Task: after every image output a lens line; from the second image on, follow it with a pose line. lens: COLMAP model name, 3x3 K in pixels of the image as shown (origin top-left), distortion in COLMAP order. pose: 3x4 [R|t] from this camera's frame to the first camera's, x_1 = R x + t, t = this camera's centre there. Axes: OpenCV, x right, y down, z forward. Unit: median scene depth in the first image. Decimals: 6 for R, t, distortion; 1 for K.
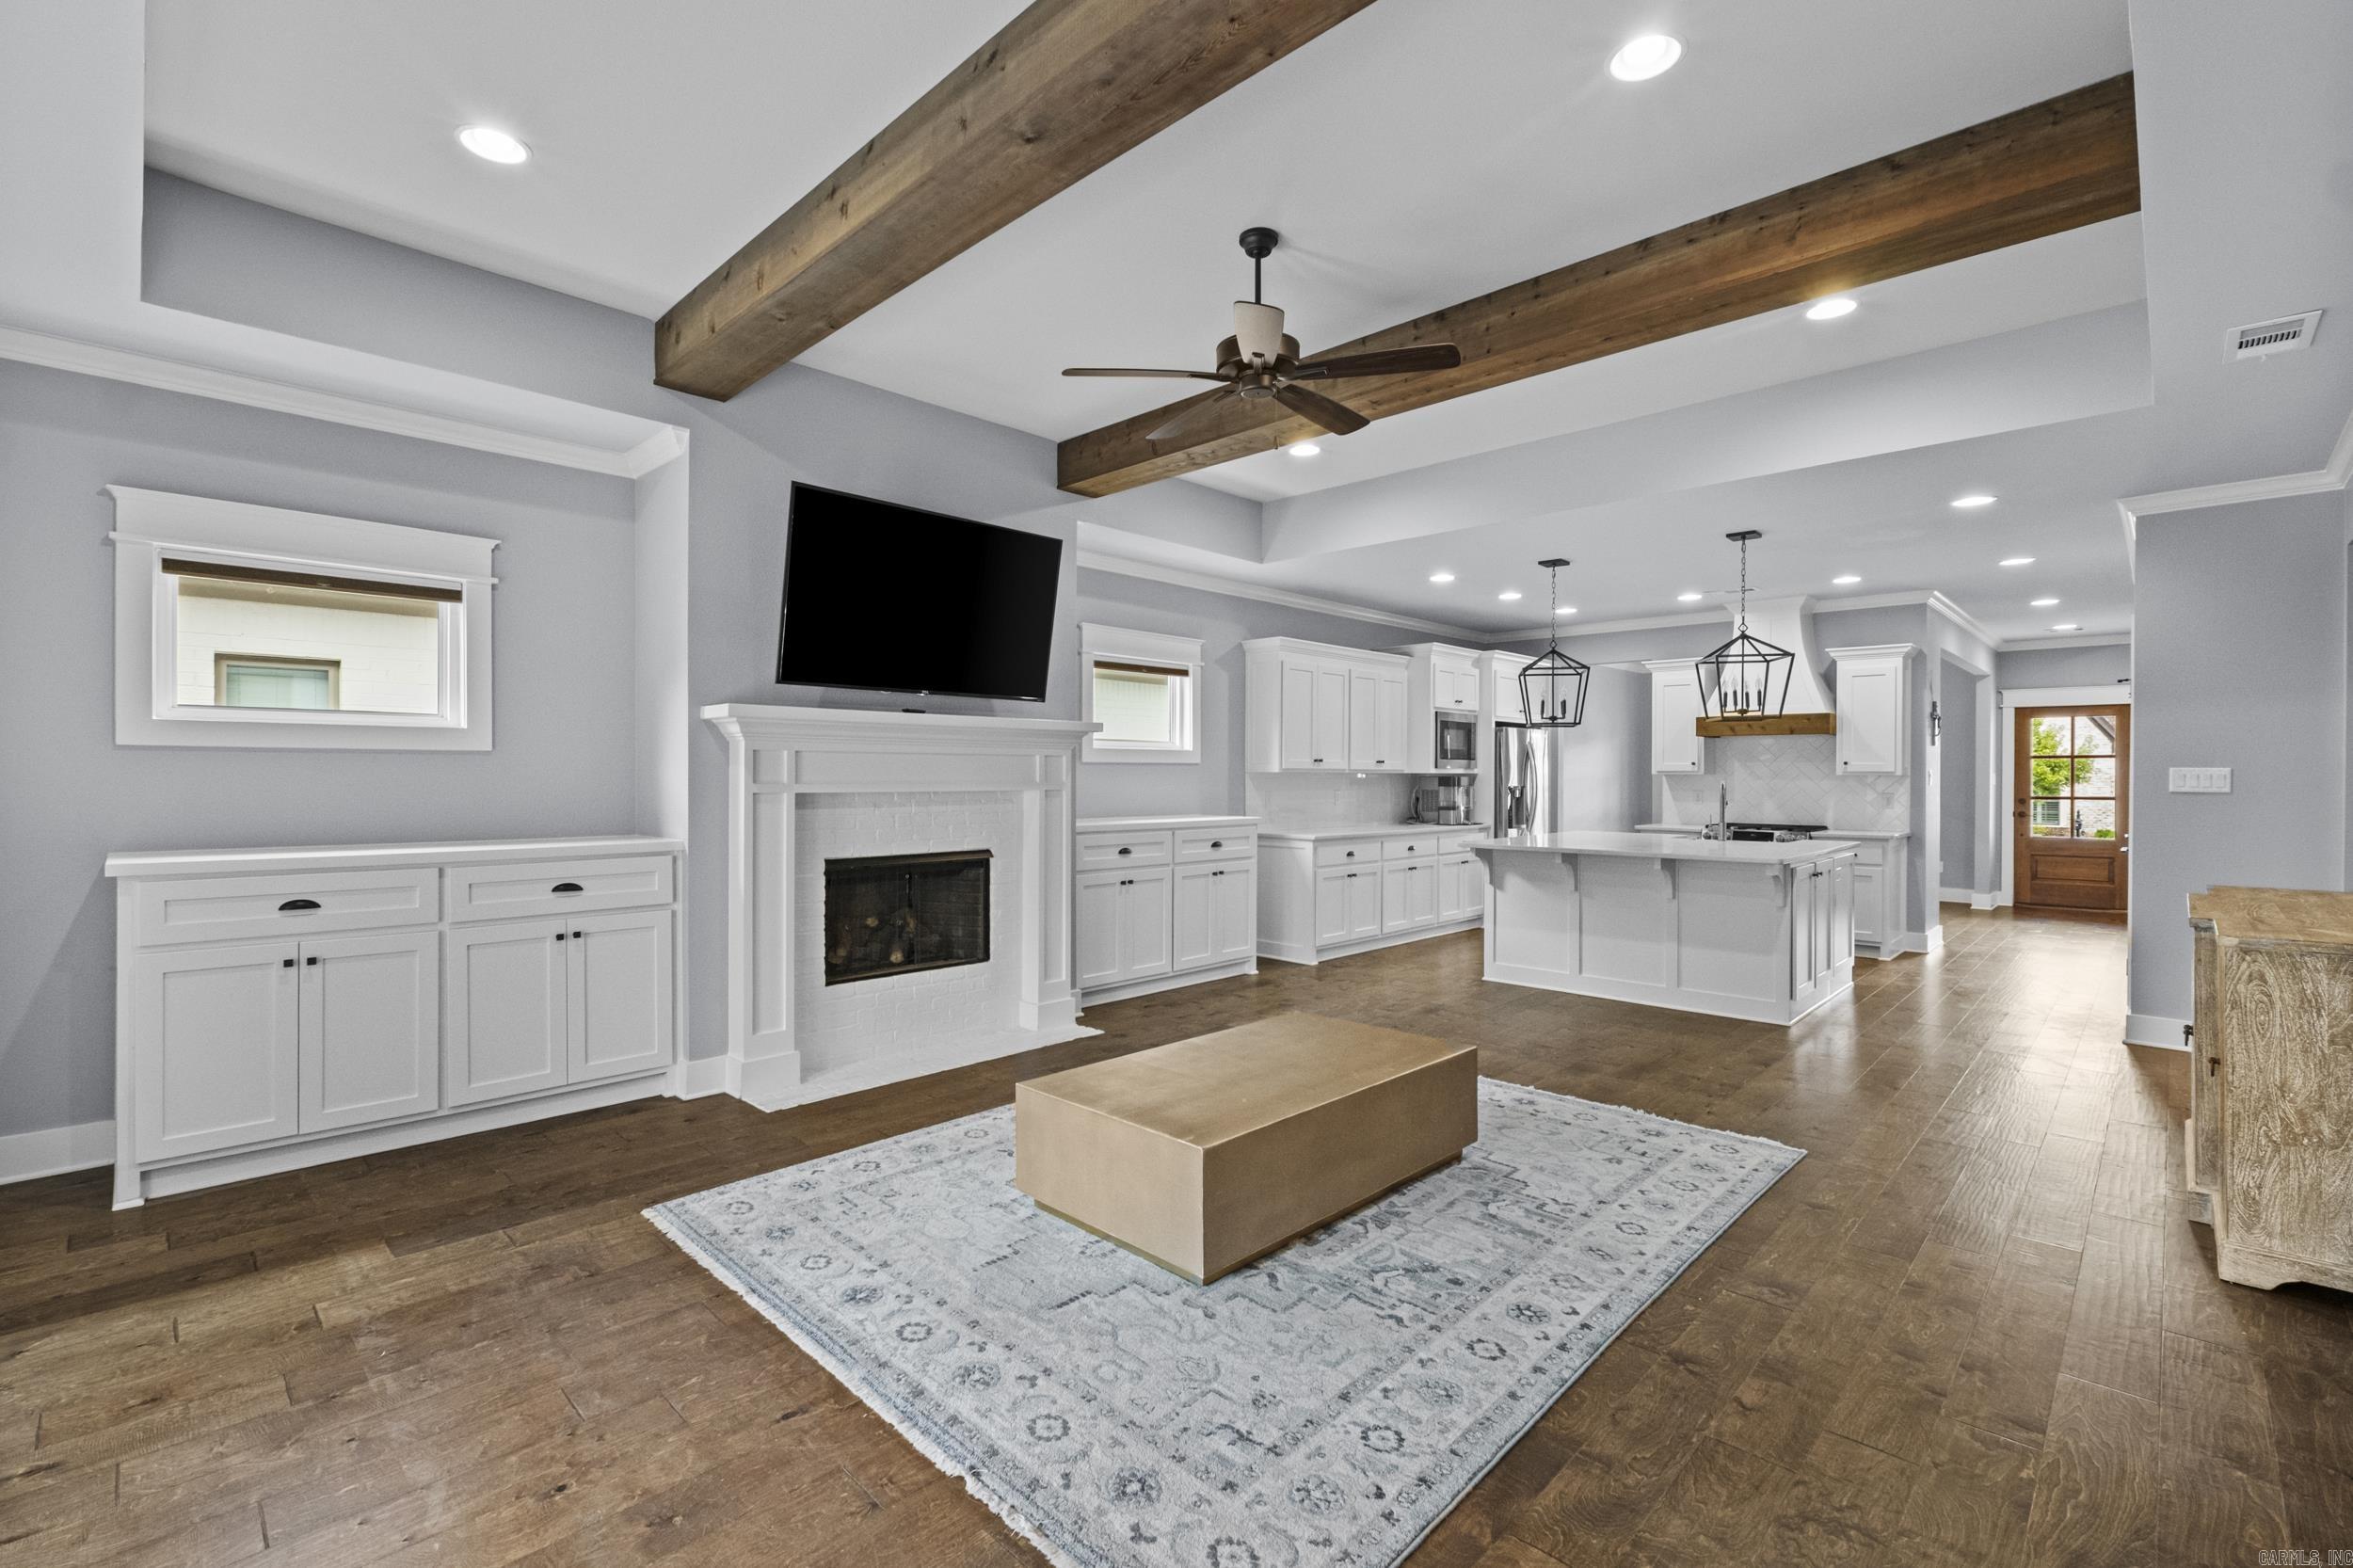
lens RADIAL K [[1029.1, 0, 1213.7], [0, 1029.1, 768.5], [0, 0, 1]] dist [-0.001751, -0.000068]
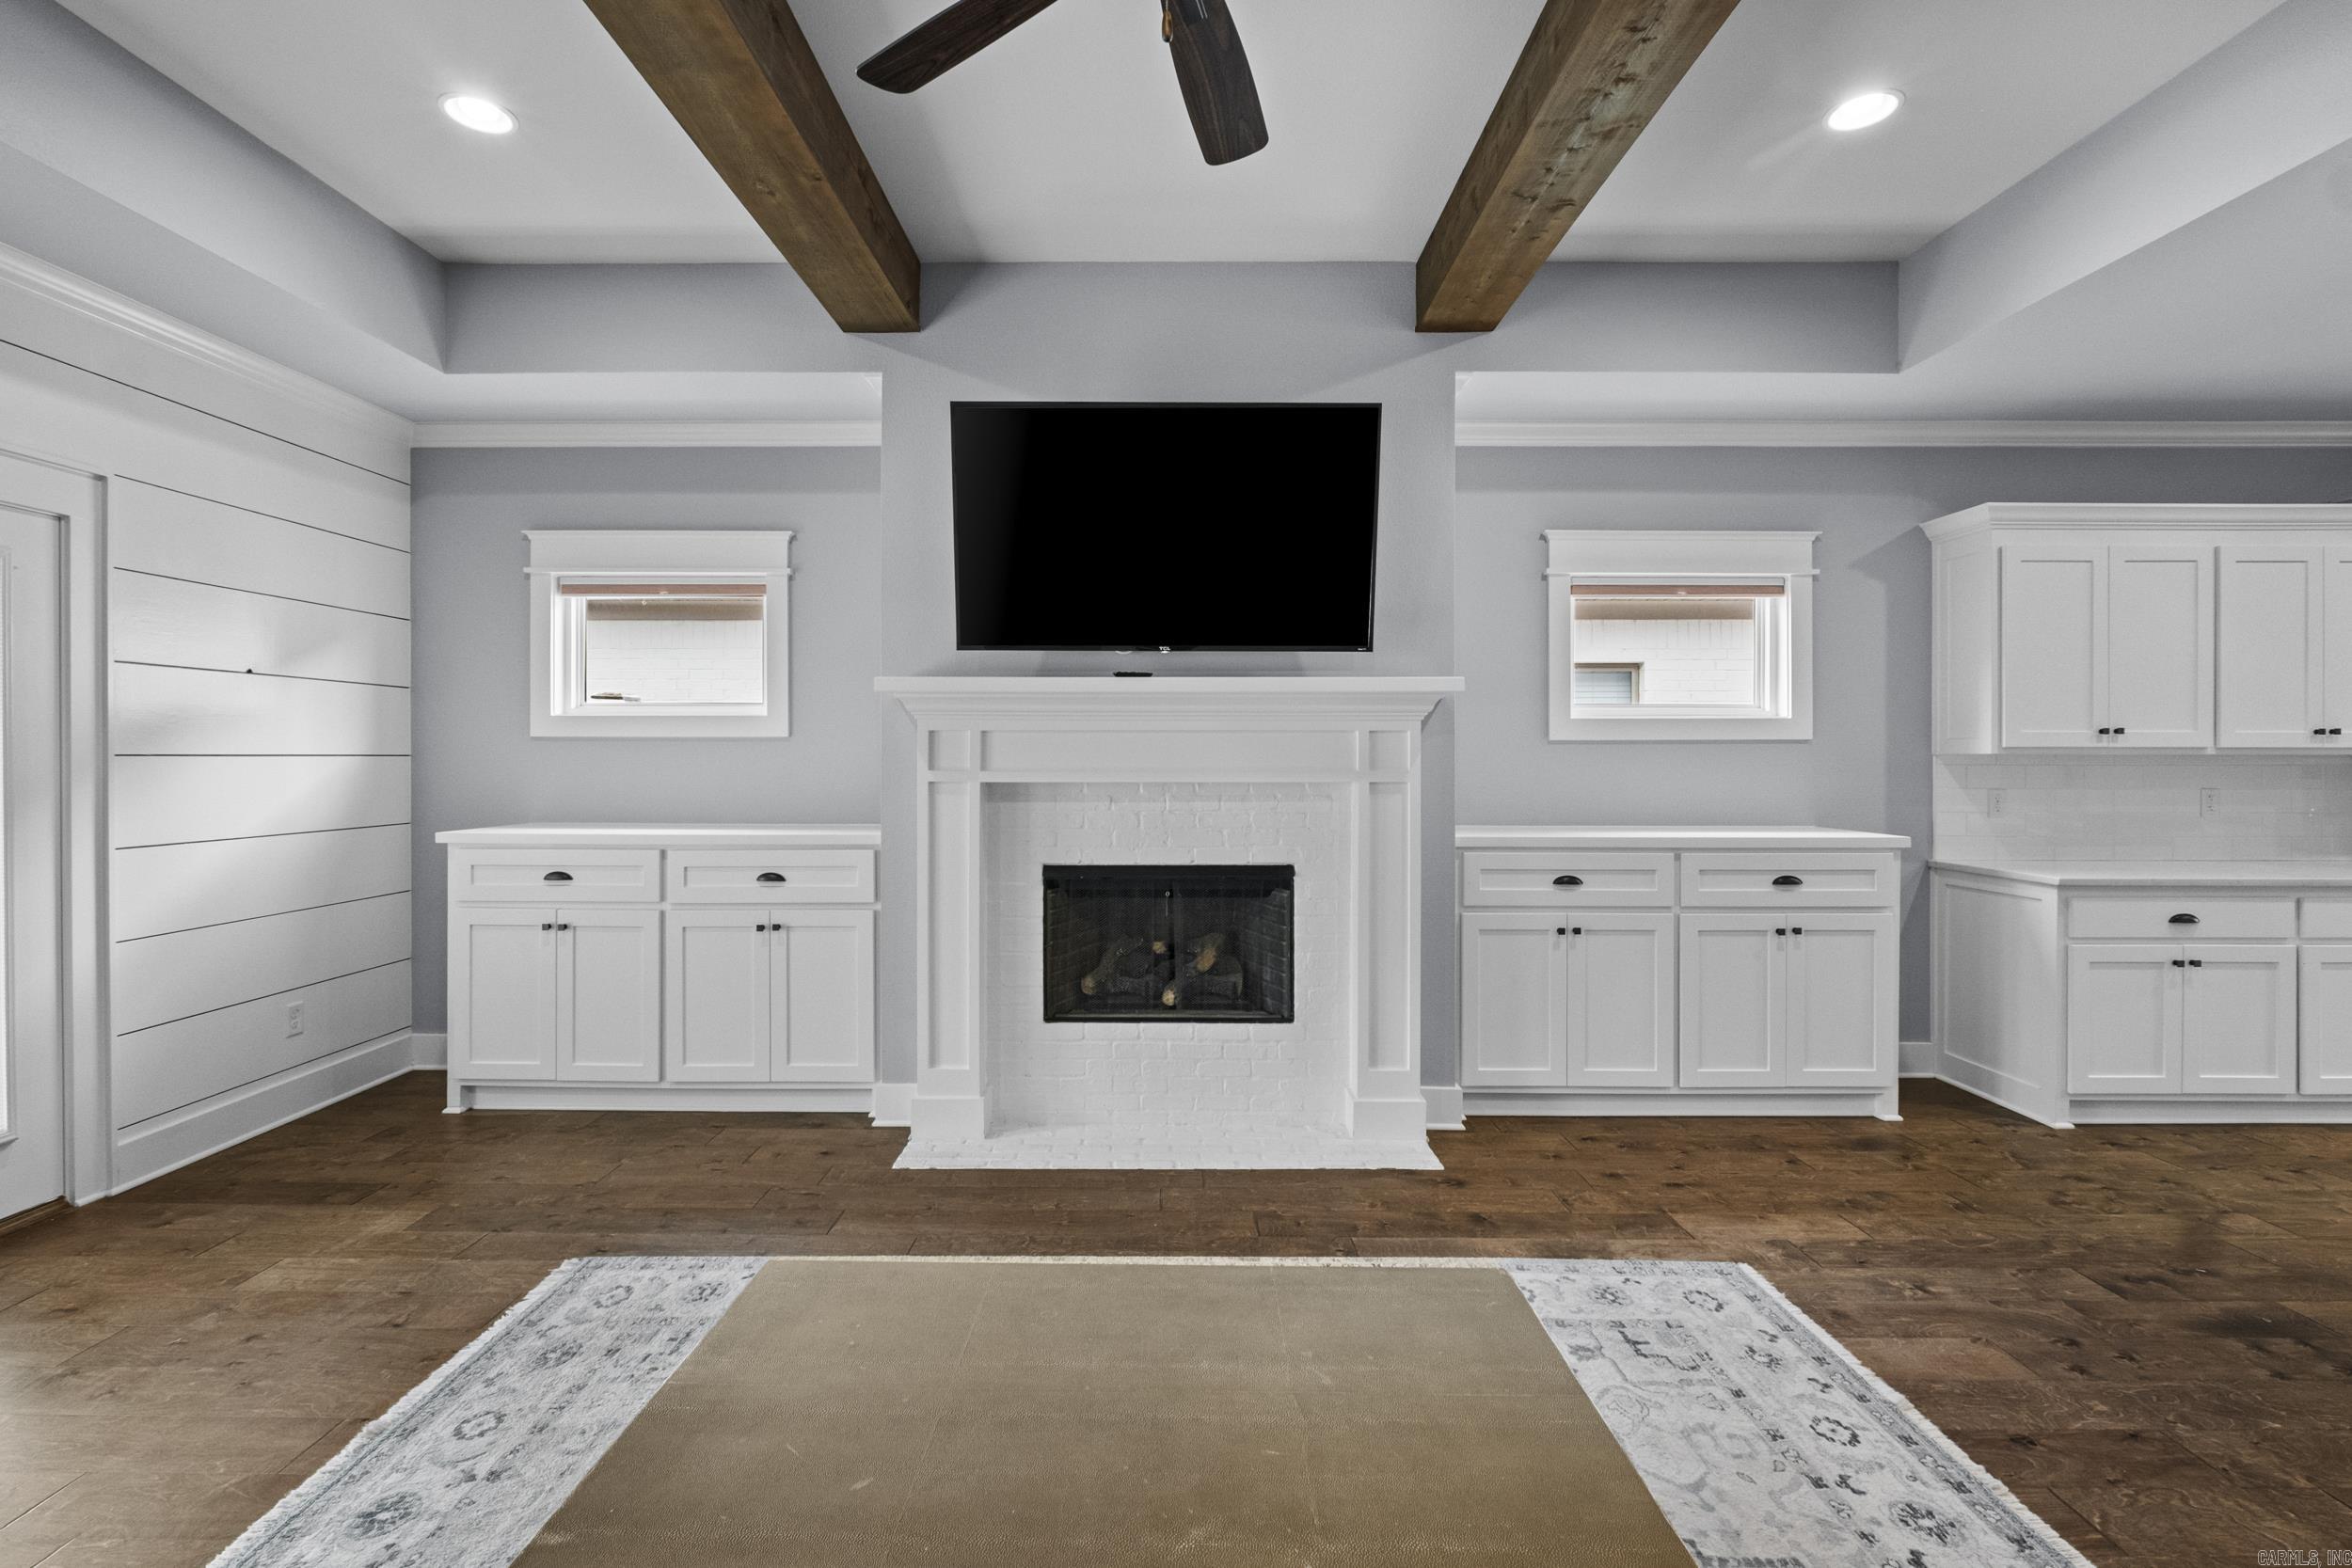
lens RADIAL K [[1062.7, 0, 1158.6], [0, 1062.7, 751.2], [0, 0, 1]] dist [-0.006251, 0.000163]
pose [[0.675455, -0.007106, -0.737367, 0.279367], [0.005764, 0.999974, -0.004356, 0.003196], [0.737378, -0.001308, 0.675479, 0.474234]]
